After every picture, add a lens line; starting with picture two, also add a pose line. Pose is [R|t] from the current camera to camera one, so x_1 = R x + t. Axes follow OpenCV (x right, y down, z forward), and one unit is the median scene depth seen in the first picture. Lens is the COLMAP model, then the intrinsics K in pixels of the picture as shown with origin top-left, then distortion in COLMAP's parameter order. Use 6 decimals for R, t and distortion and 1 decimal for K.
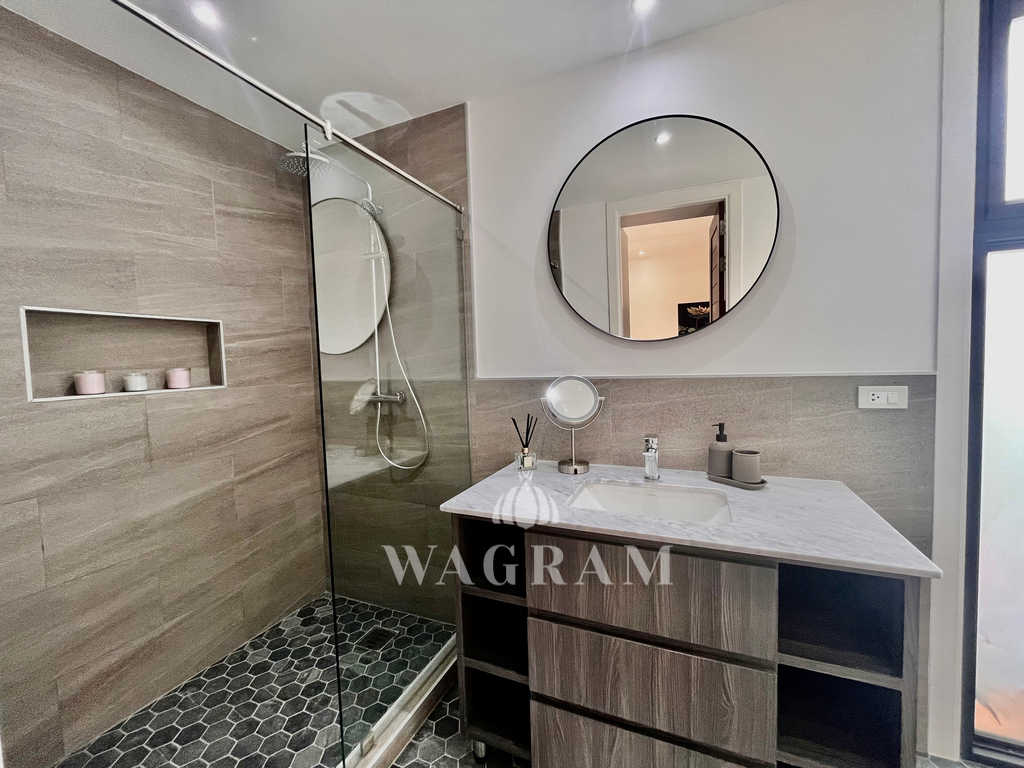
lens RADIAL K [[415.2, 0, 516.0], [0, 415.2, 383.6], [0, 0, 1]] dist [-0.002448, 0.000115]
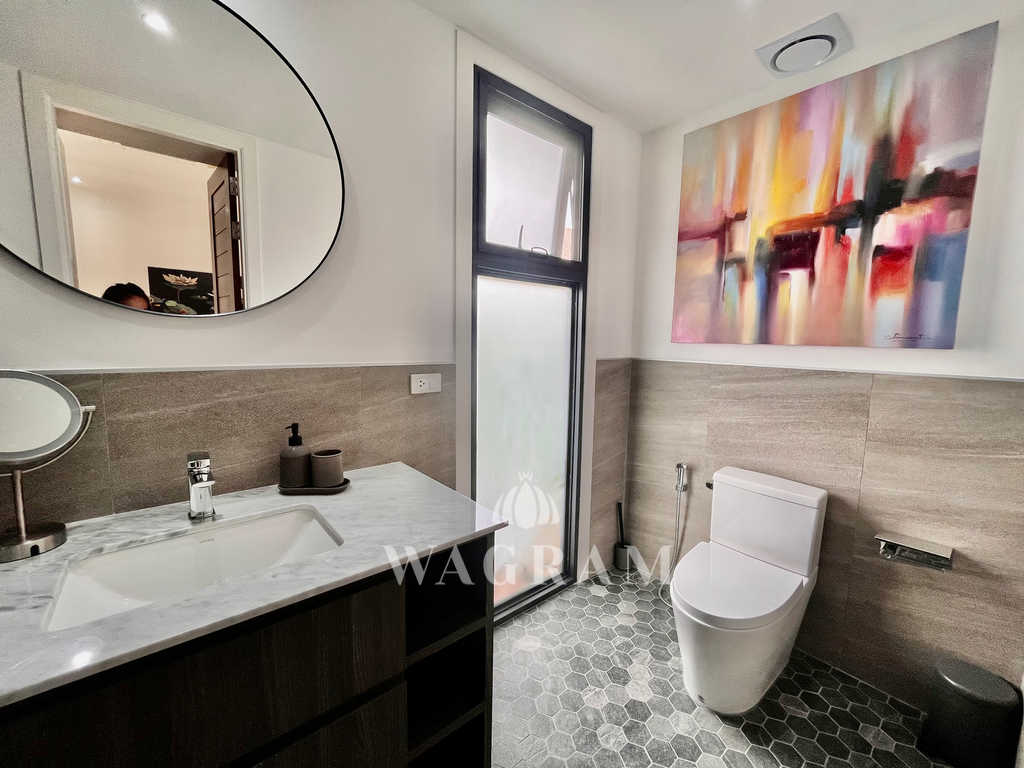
lens RADIAL K [[415.2, 0, 516.0], [0, 415.2, 383.6], [0, 0, 1]] dist [-0.002448, 0.000115]
pose [[0.435662, -0.052905, 0.898554, -0.056535], [0.016036, 0.998569, 0.051019, -0.020297], [-0.899968, -0.007818, 0.435886, 0.234043]]
